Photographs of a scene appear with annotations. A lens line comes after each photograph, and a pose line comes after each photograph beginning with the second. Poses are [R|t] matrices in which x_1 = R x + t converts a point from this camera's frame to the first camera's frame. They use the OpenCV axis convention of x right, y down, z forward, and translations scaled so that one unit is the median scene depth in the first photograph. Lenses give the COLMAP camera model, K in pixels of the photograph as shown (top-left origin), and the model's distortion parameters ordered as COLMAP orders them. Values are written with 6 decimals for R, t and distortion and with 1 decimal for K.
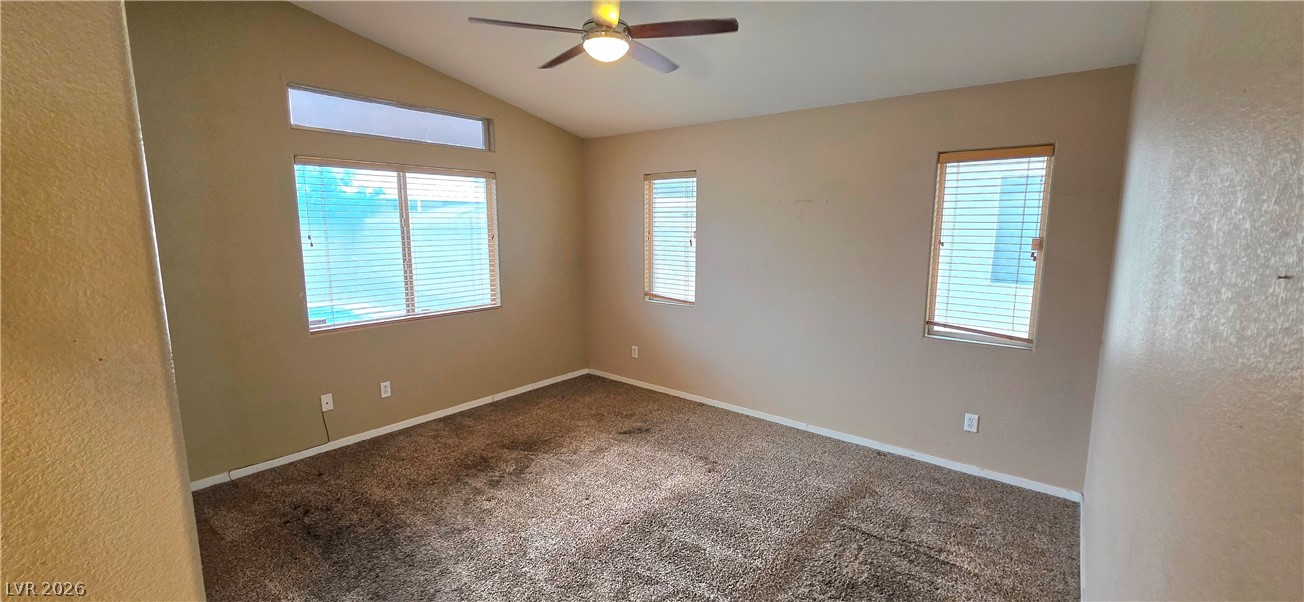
lens RADIAL K [[520.6, 0, 652.7], [0, 520.6, 299.2], [0, 0, 1]] dist [0.002654, -0.000001]
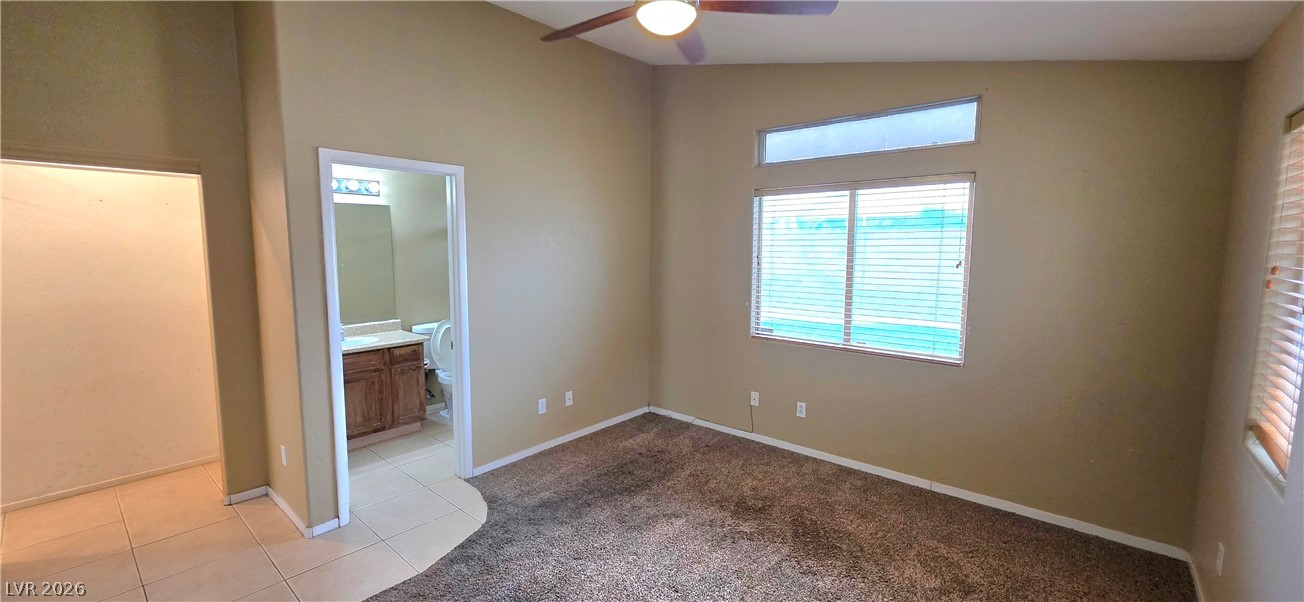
lens RADIAL K [[520.6, 0, 652.7], [0, 520.6, 299.2], [0, 0, 1]] dist [0.002654, -0.000001]
pose [[-0.016752, 0.100924, -0.994753, 0.506826], [-0.149574, 0.983445, 0.102295, -0.103390], [0.988609, 0.150503, -0.001379, 0.743027]]
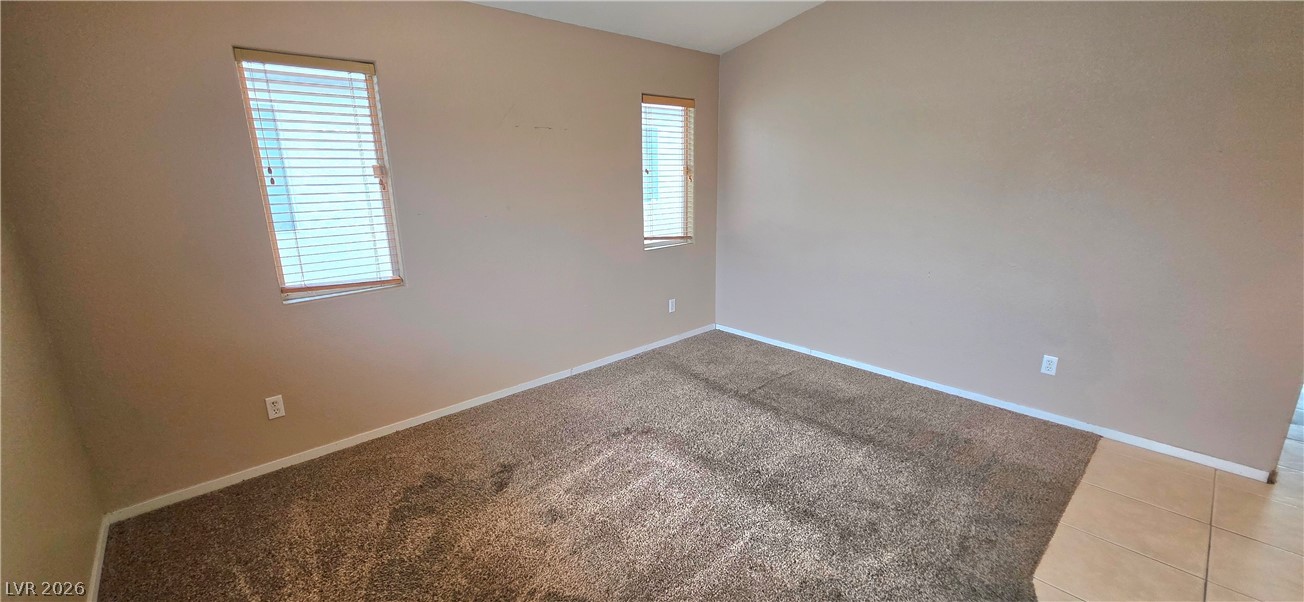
lens RADIAL K [[520.6, 0, 652.7], [0, 520.6, 299.2], [0, 0, 1]] dist [0.002654, -0.000001]
pose [[0.137140, -0.255588, 0.957010, -0.632894], [0.144195, 0.960998, 0.235990, -0.097472], [-0.980000, 0.105632, 0.168646, 0.751751]]
